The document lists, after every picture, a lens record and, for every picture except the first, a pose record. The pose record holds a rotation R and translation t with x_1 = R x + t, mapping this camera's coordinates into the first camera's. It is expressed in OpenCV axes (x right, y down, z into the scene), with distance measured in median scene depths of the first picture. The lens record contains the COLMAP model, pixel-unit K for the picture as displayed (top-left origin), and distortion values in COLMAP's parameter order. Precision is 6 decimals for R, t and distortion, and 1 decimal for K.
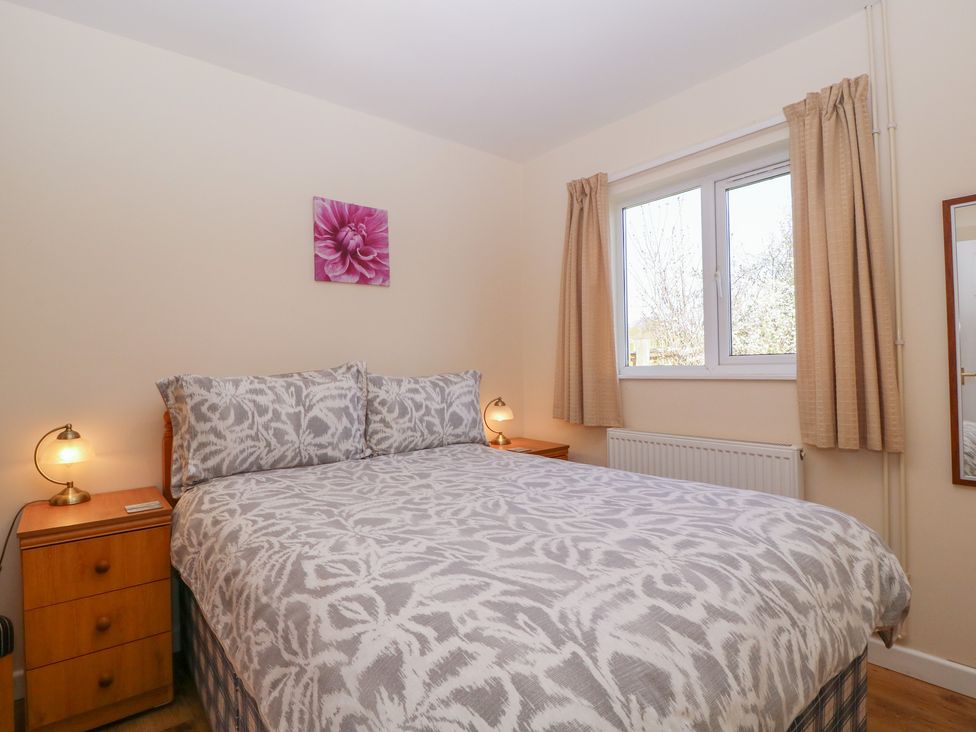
lens RADIAL K [[504.1, 0, 481.6], [0, 504.1, 362.3], [0, 0, 1]] dist [-0.001249, -0.012373]
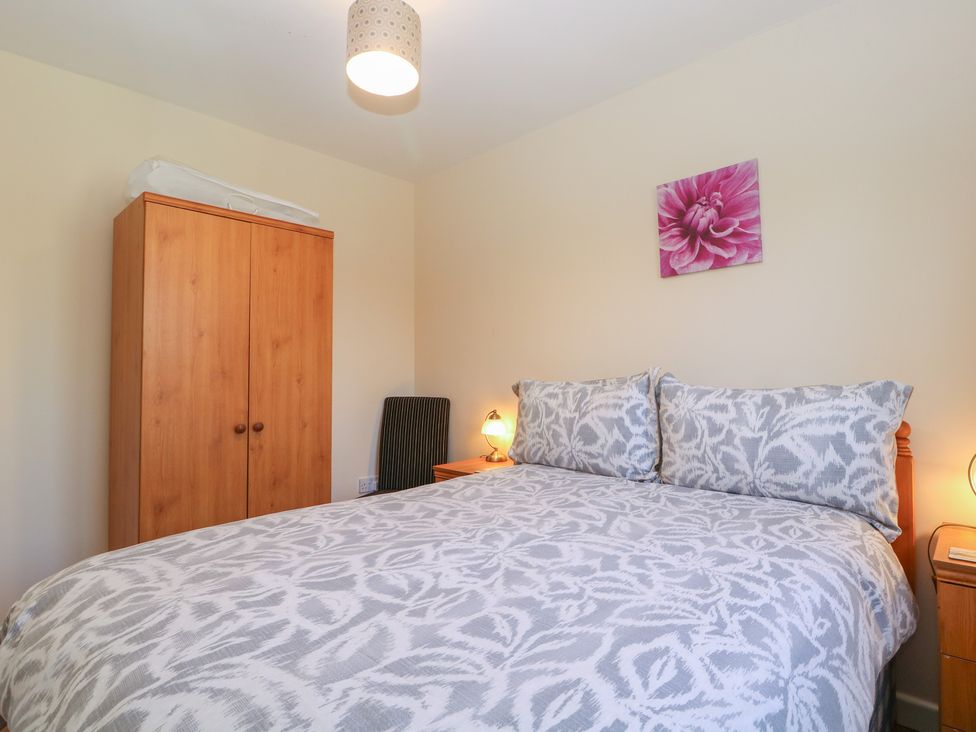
lens RADIAL K [[504.1, 0, 481.6], [0, 504.1, 362.3], [0, 0, 1]] dist [-0.001249, -0.012373]
pose [[0.122252, -0.012771, -0.992417, 0.534217], [0.014135, 0.999838, -0.011125, -0.005009], [0.992398, -0.012667, 0.122413, 0.573110]]
